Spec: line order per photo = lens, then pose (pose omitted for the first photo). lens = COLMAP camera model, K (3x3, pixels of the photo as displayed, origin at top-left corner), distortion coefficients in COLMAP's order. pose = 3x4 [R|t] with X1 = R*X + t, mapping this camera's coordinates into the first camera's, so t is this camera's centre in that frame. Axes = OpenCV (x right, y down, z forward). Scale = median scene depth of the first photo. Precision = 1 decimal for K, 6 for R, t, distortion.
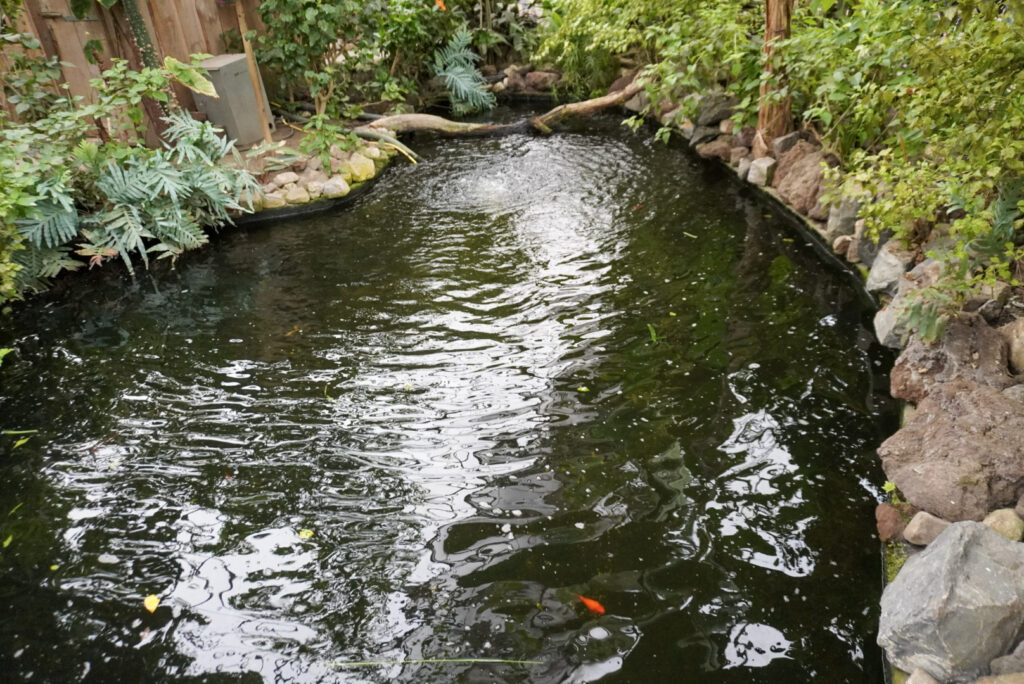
lens RADIAL K [[691.2, 0, 511.8], [0, 691.2, 339.7], [0, 0, 1]] dist [-0.019158, 0.001140]
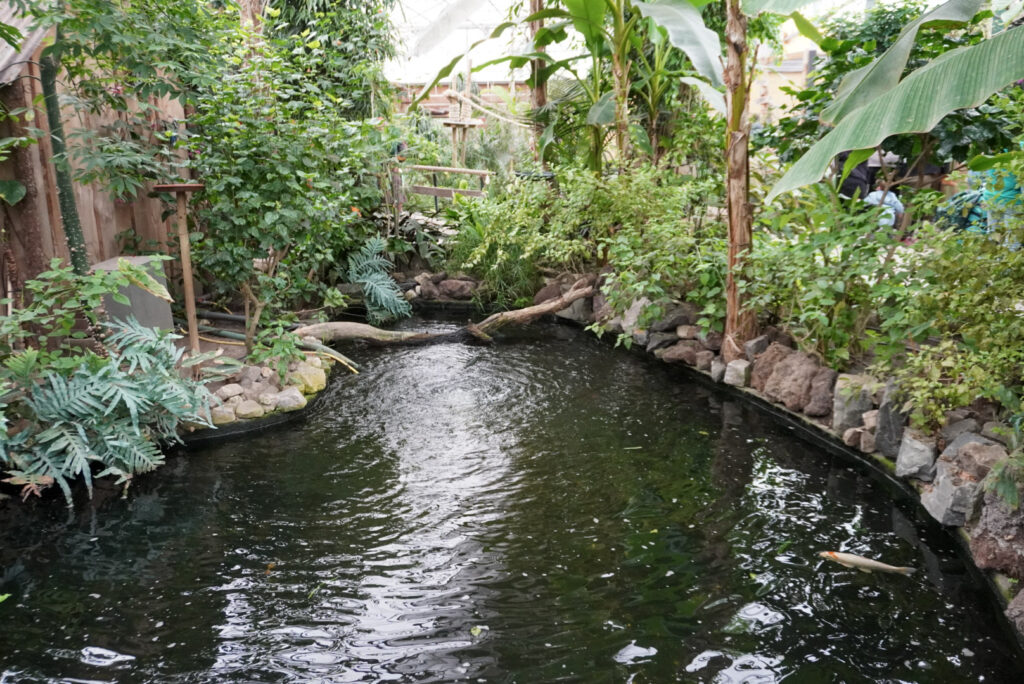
lens RADIAL K [[826.1, 0, 512.2], [0, 826.1, 341.6], [0, 0, 1]] dist [0.004258, 0.008760]
pose [[0.972952, -0.007607, 0.230883, -0.234941], [0.075037, 0.955669, -0.284721, 0.031904], [-0.218482, 0.294344, 0.930391, -0.069486]]
